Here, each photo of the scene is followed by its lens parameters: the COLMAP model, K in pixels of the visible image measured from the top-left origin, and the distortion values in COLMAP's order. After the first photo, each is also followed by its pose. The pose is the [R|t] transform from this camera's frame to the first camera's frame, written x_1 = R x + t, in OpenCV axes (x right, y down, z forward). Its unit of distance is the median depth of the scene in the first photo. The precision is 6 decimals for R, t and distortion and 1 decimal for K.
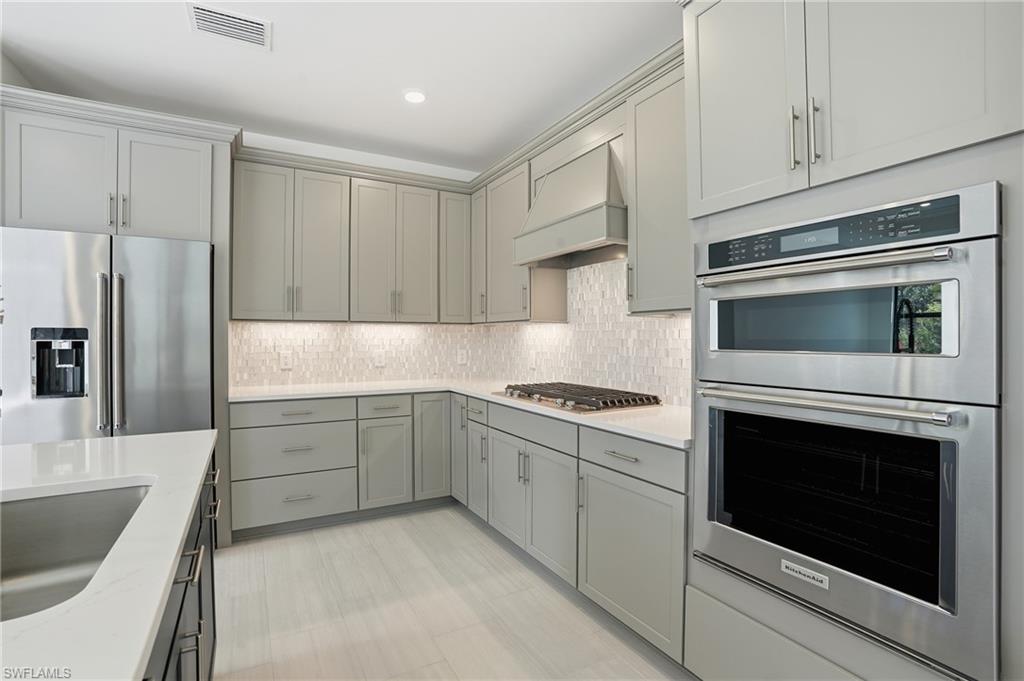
lens RADIAL K [[472.9, 0, 512.0], [0, 472.9, 340.5], [0, 0, 1]] dist [-0.070191, 0.028146]
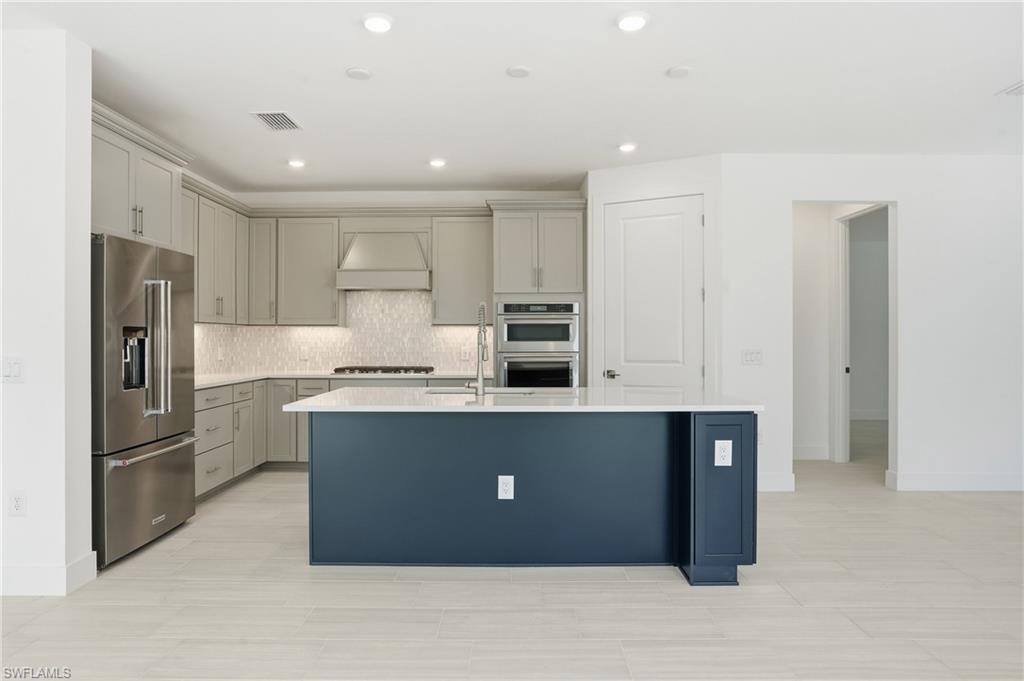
lens RADIAL K [[605.5, 0, 512.0], [0, 605.5, 340.5], [0, 0, 1]] dist [-0.023970, 0.000110]
pose [[0.497606, -0.001907, 0.867401, -1.525257], [0.004074, 0.999992, -0.000139, 0.009453], [-0.867393, 0.003603, 0.497610, -0.486281]]
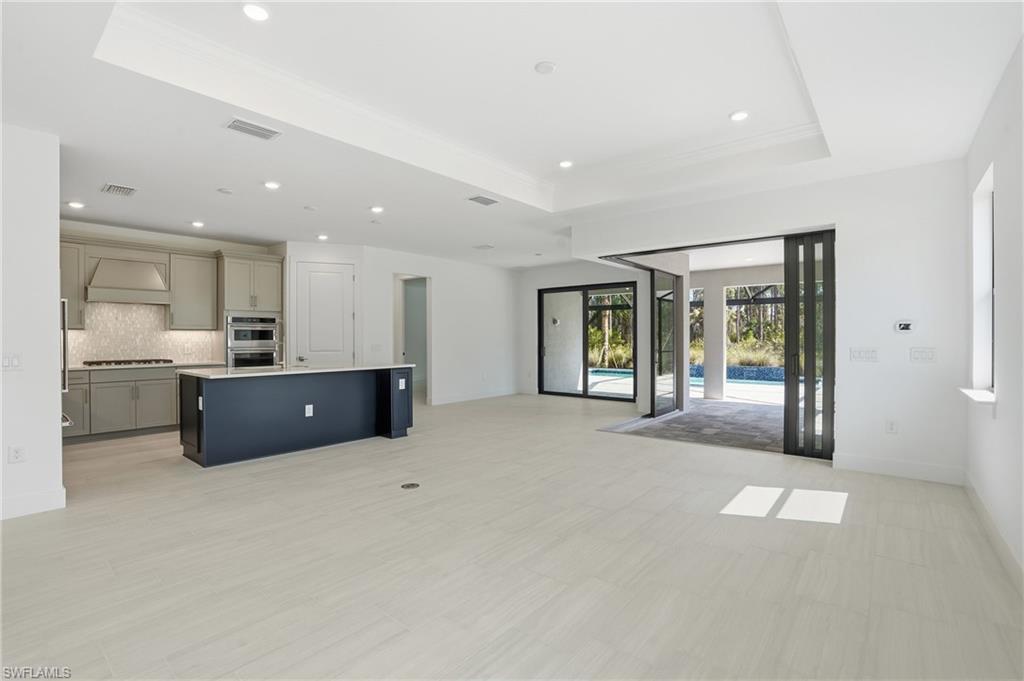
lens RADIAL K [[472.9, 0, 512.0], [0, 472.9, 340.5], [0, 0, 1]] dist [-0.070191, 0.028146]
pose [[-0.344636, -0.005021, 0.938723, -2.592854], [0.007462, 0.999939, 0.008088, 0.002733], [-0.938707, 0.009792, -0.344577, 0.004689]]
